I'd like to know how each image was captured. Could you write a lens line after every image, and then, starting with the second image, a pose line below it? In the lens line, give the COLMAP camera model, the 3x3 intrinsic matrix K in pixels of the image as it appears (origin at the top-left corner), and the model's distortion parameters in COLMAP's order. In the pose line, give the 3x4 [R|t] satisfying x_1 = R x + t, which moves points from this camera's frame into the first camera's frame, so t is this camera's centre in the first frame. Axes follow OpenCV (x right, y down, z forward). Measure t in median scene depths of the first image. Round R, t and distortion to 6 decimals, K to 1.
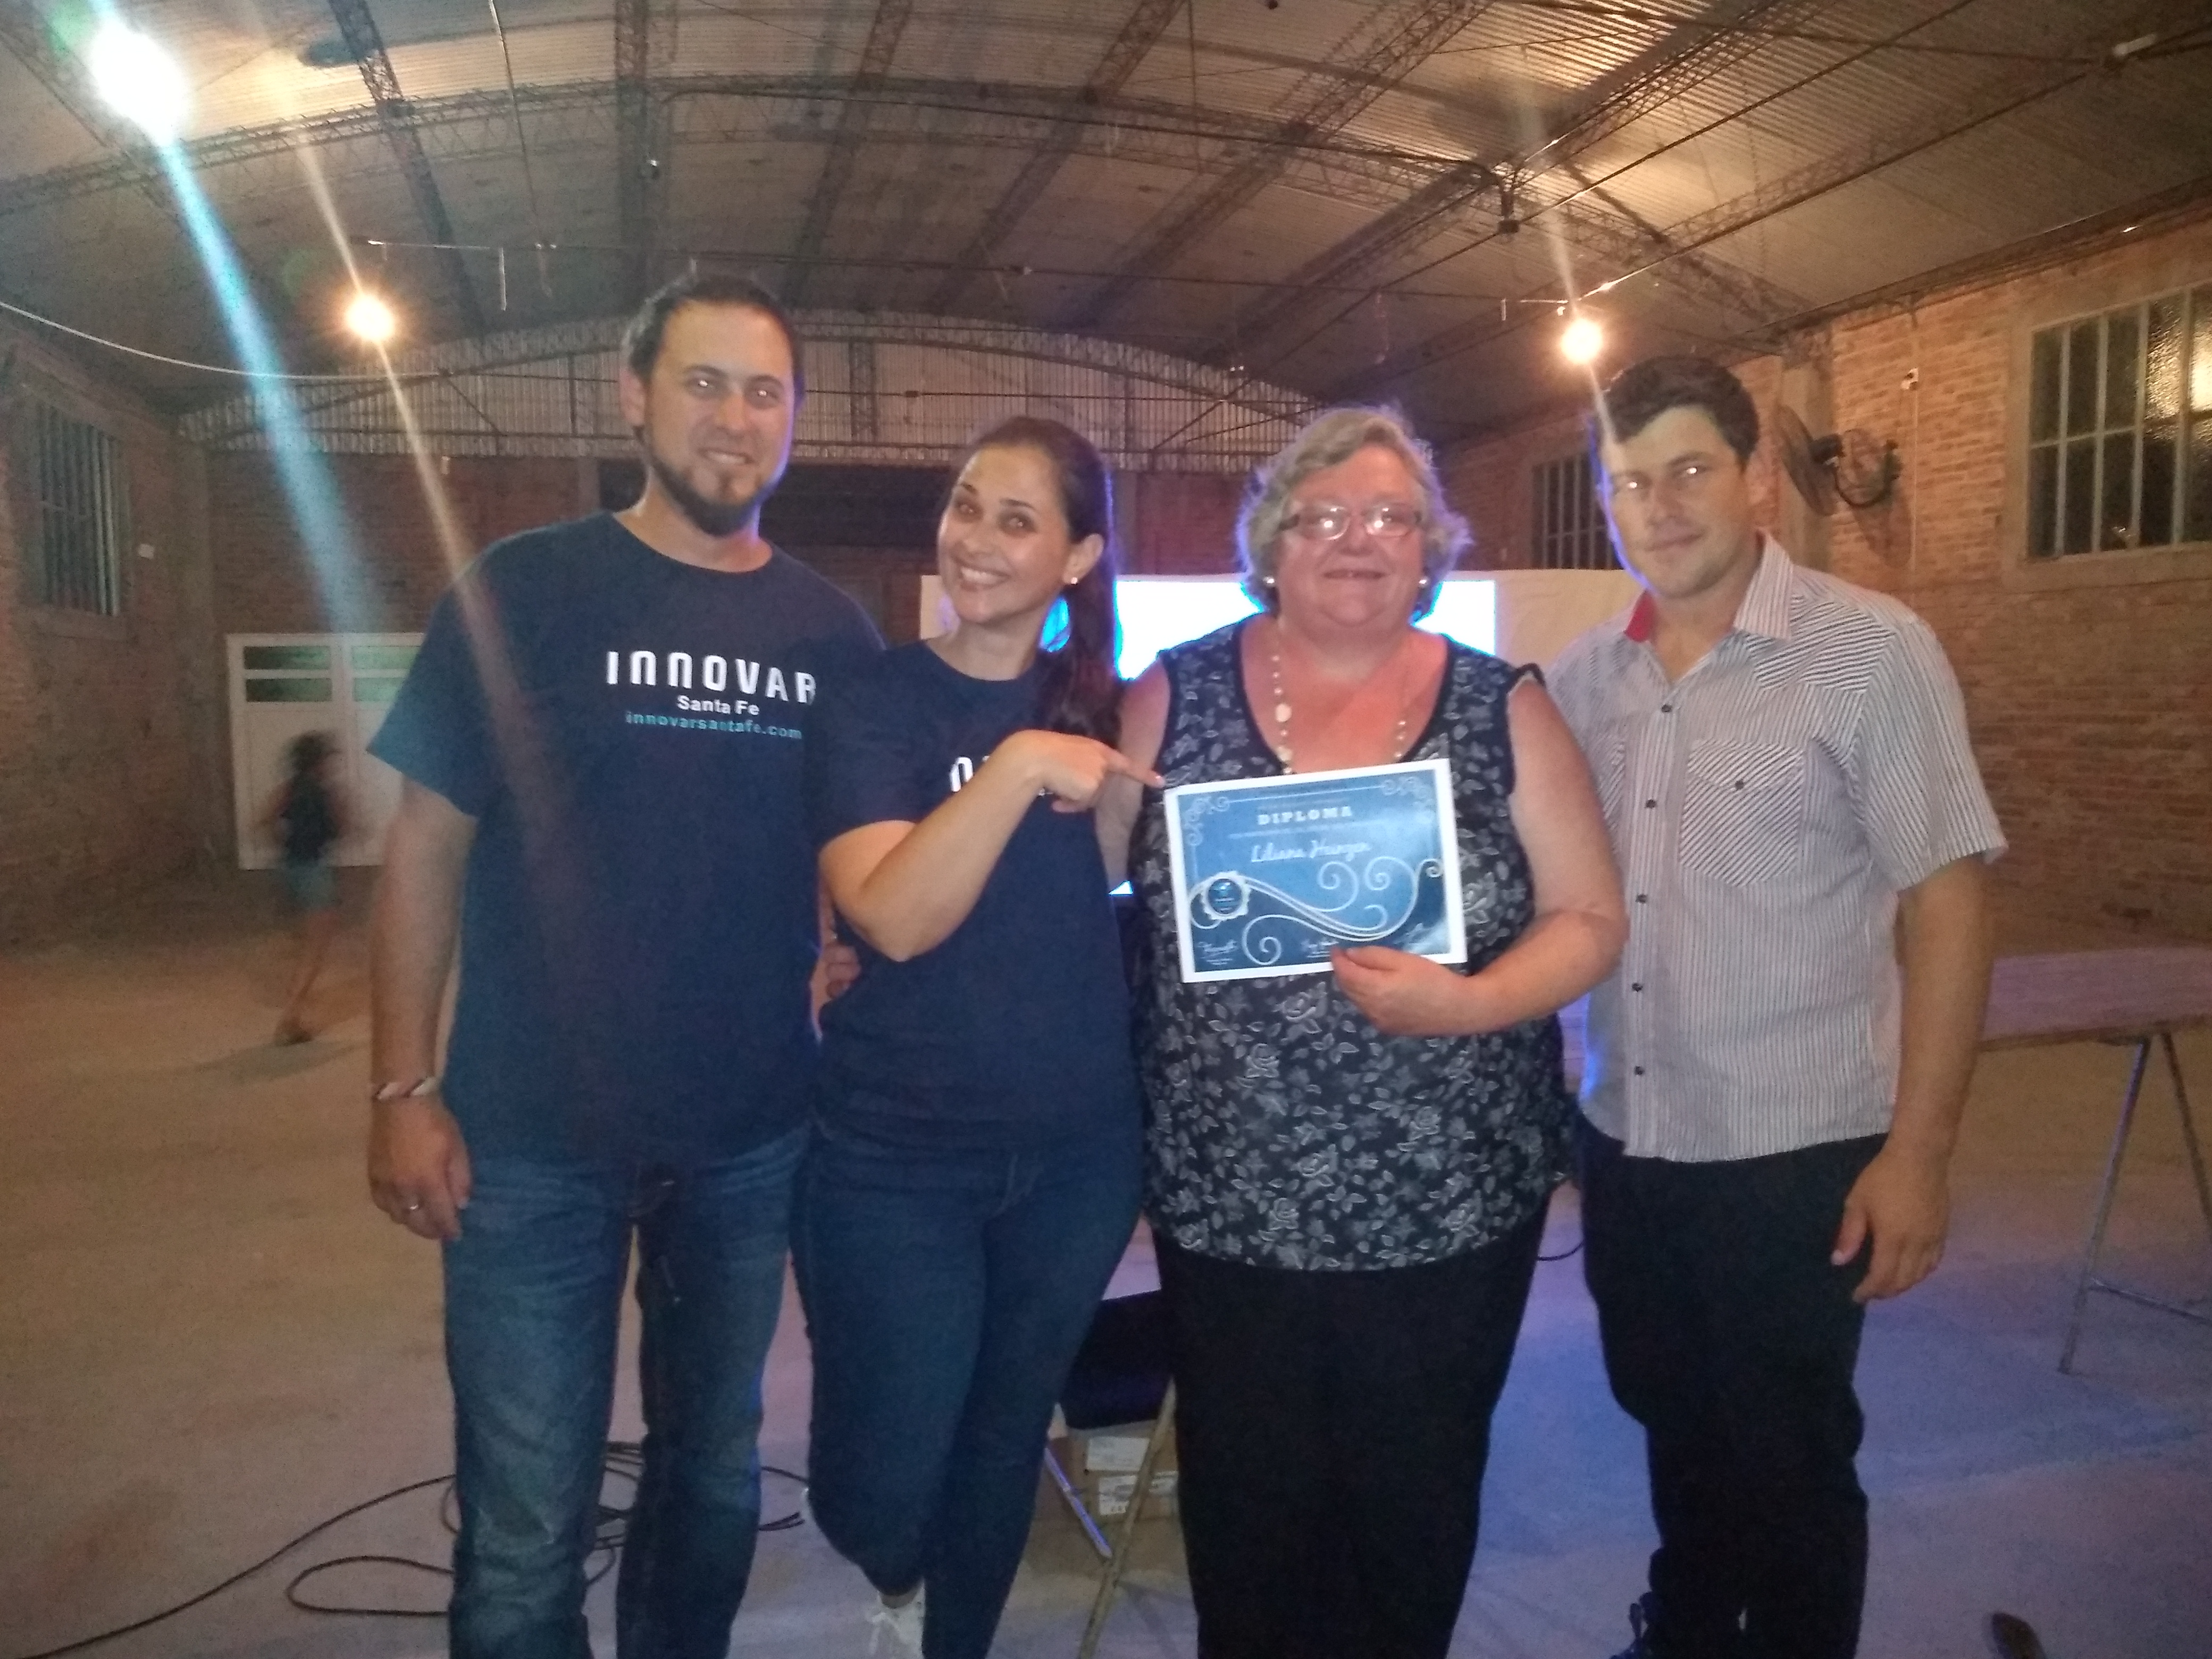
lens RADIAL K [[1739.7, 0, 1104.4], [0, 1739.7, 839.4], [0, 0, 1]] dist [0.029480, -0.069870]
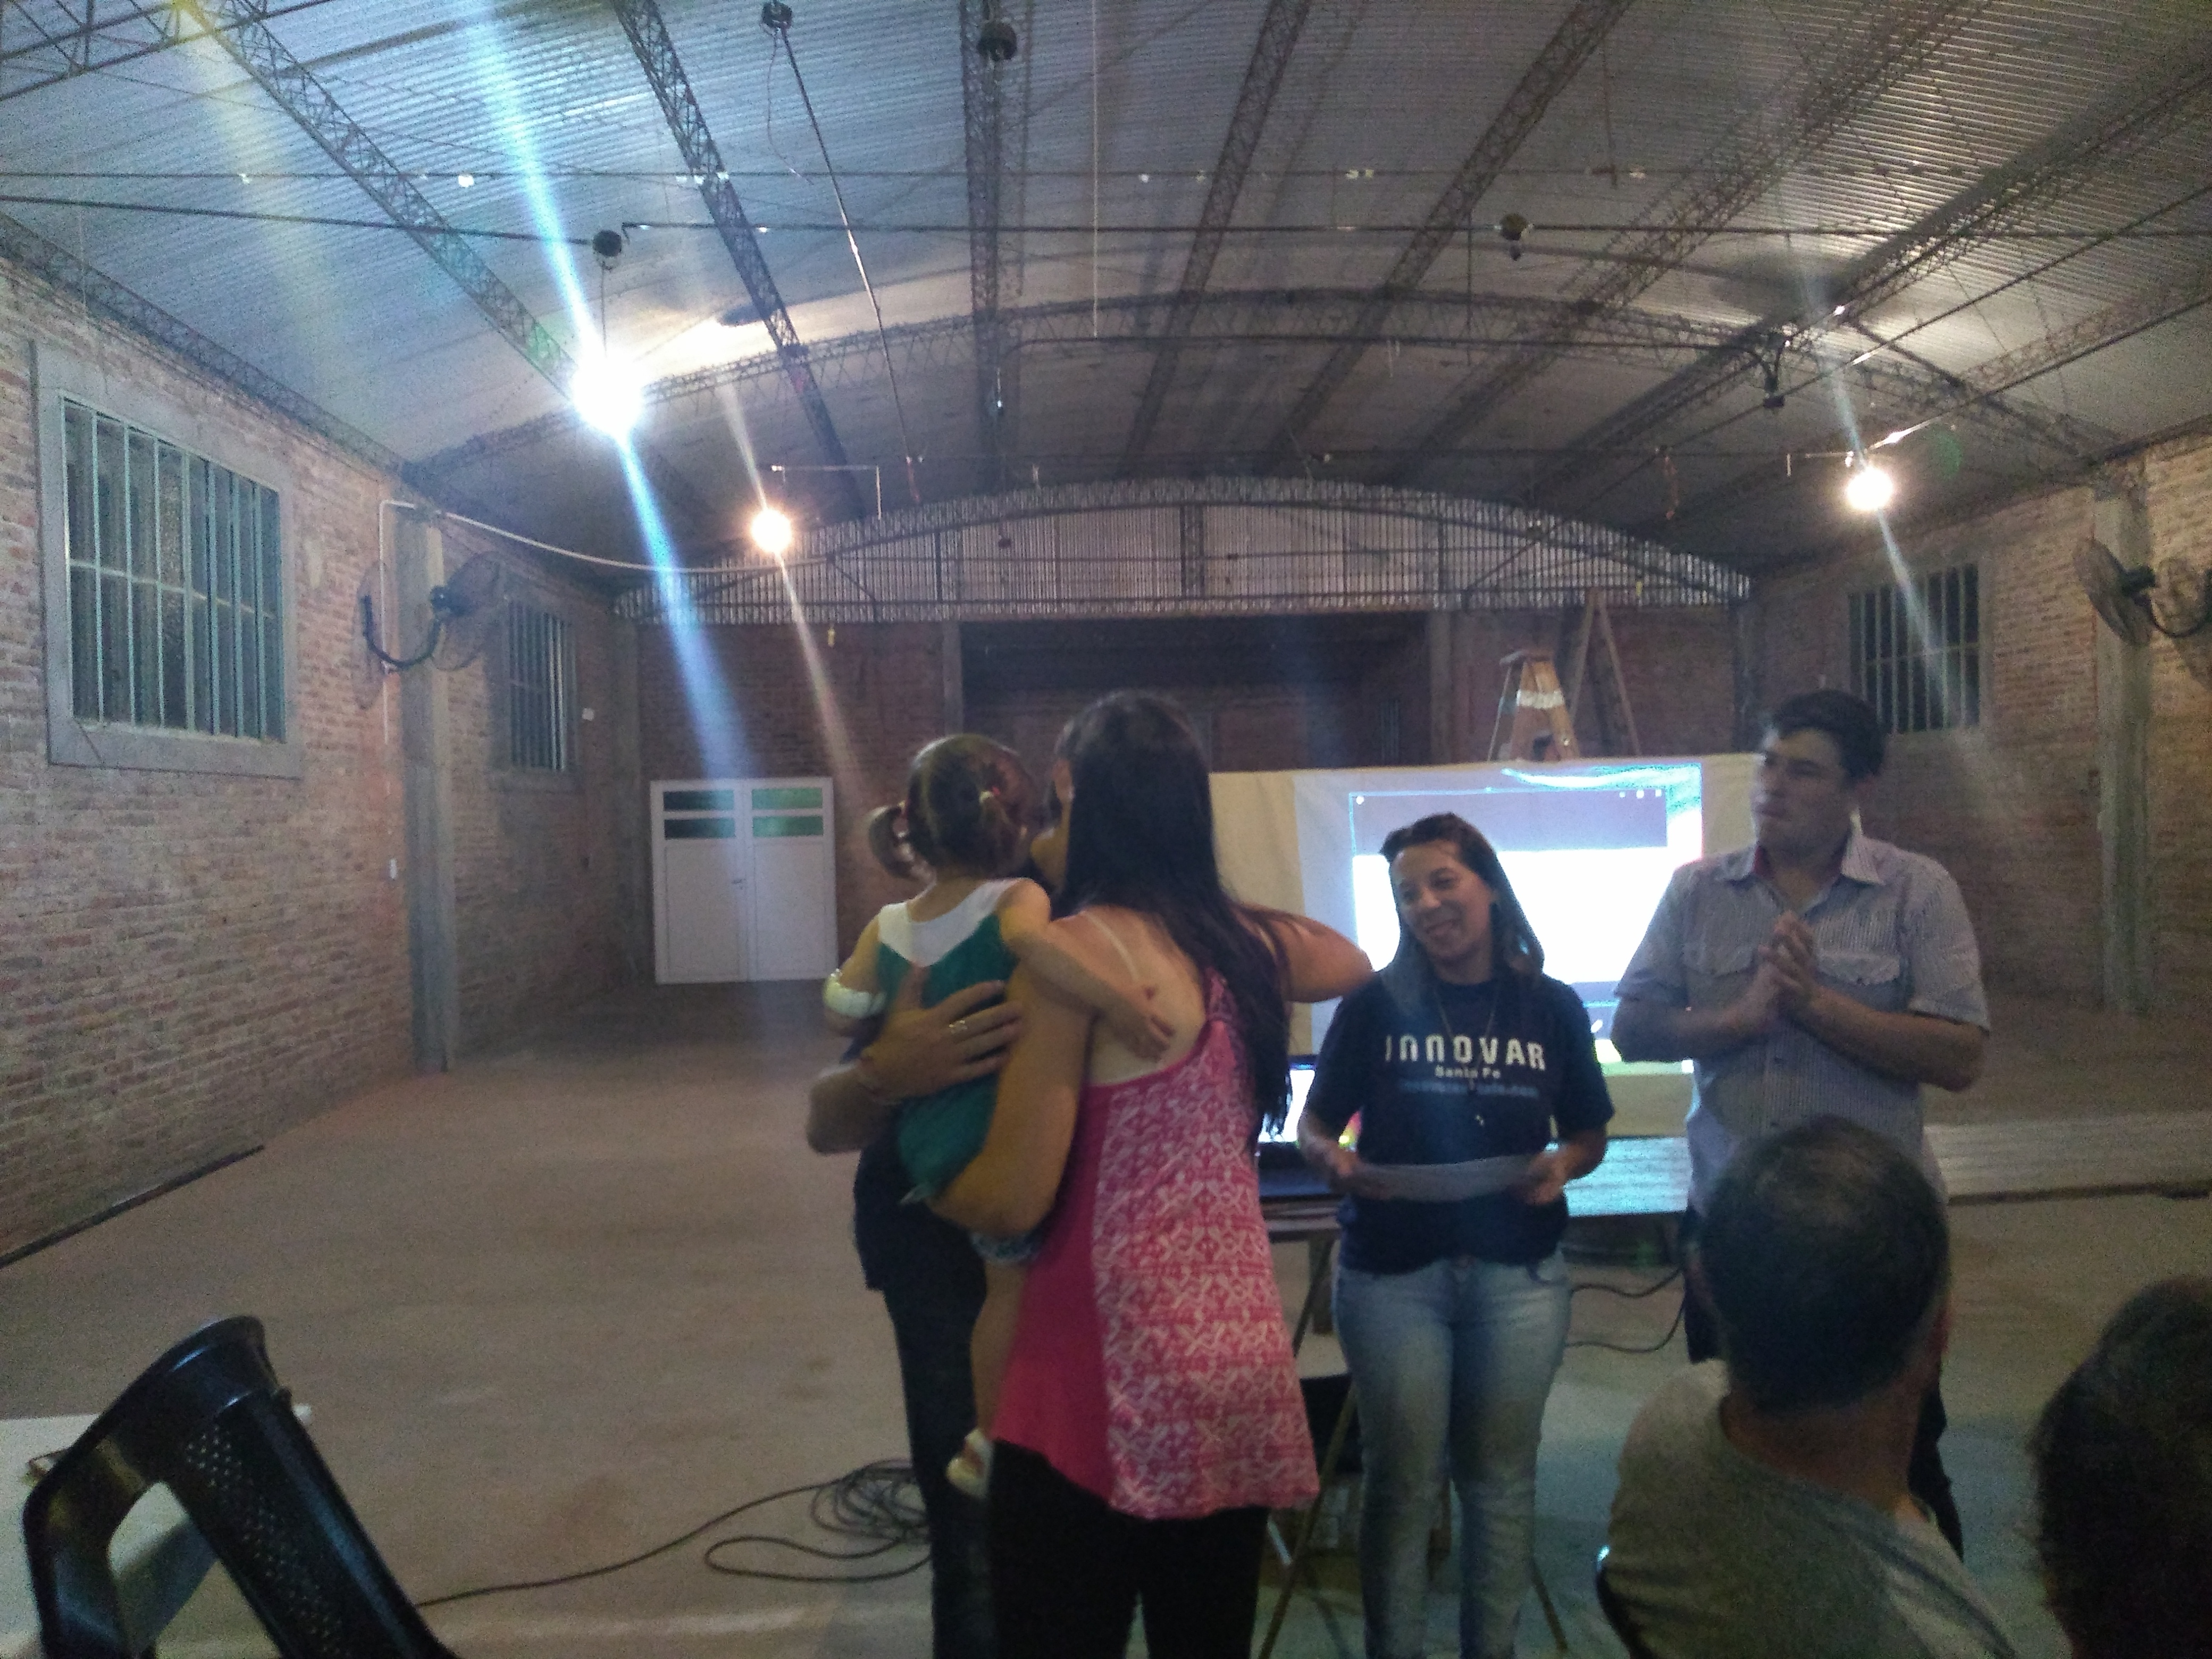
lens RADIAL K [[1712.4, 0, 1109.6], [0, 1712.4, 851.0], [0, 0, 1]] dist [0.061349, -0.099192]
pose [[0.980481, -0.007129, -0.196483, 0.028966], [-0.003736, 0.998486, -0.054873, -0.012237], [0.196577, 0.054536, 0.978971, -0.078191]]
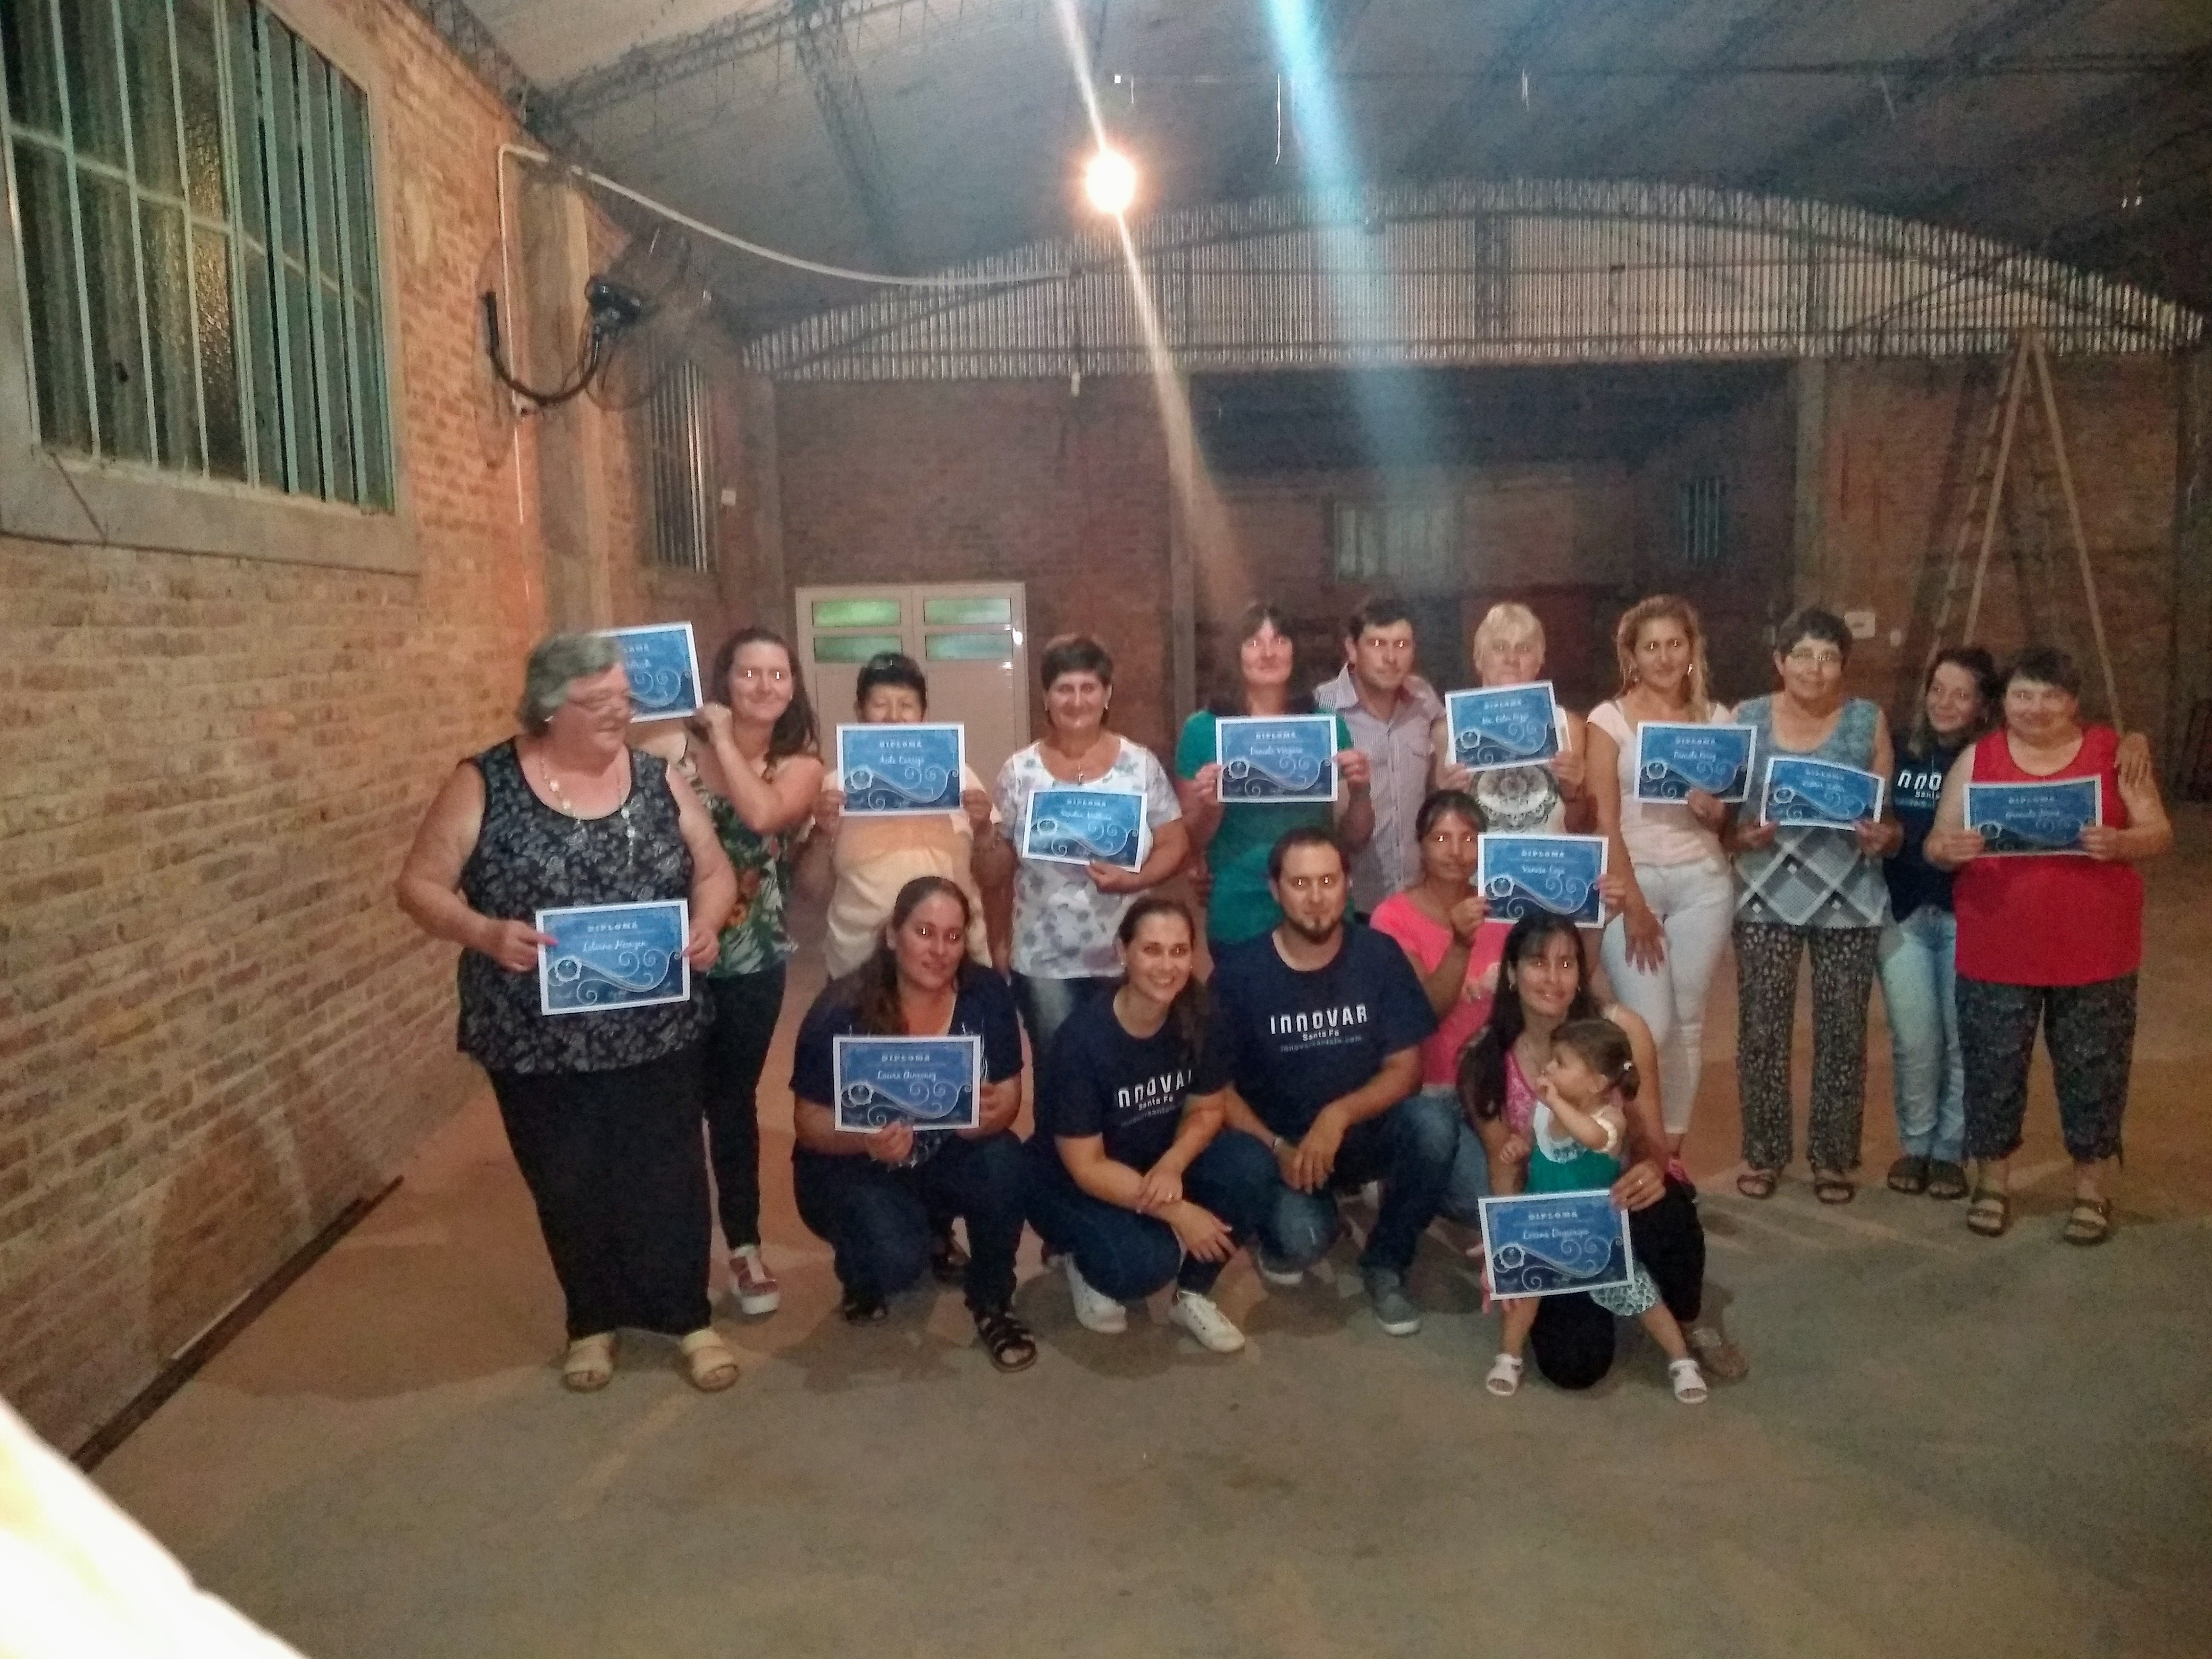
lens RADIAL K [[1761.8, 0, 1103.7], [0, 1761.8, 842.6], [0, 0, 1]] dist [0.018385, -0.064114]
pose [[0.977381, 0.009140, -0.211287, -0.191999], [0.000495, 0.998964, 0.045502, -0.033816], [0.211484, -0.044577, 0.976364, 0.169405]]
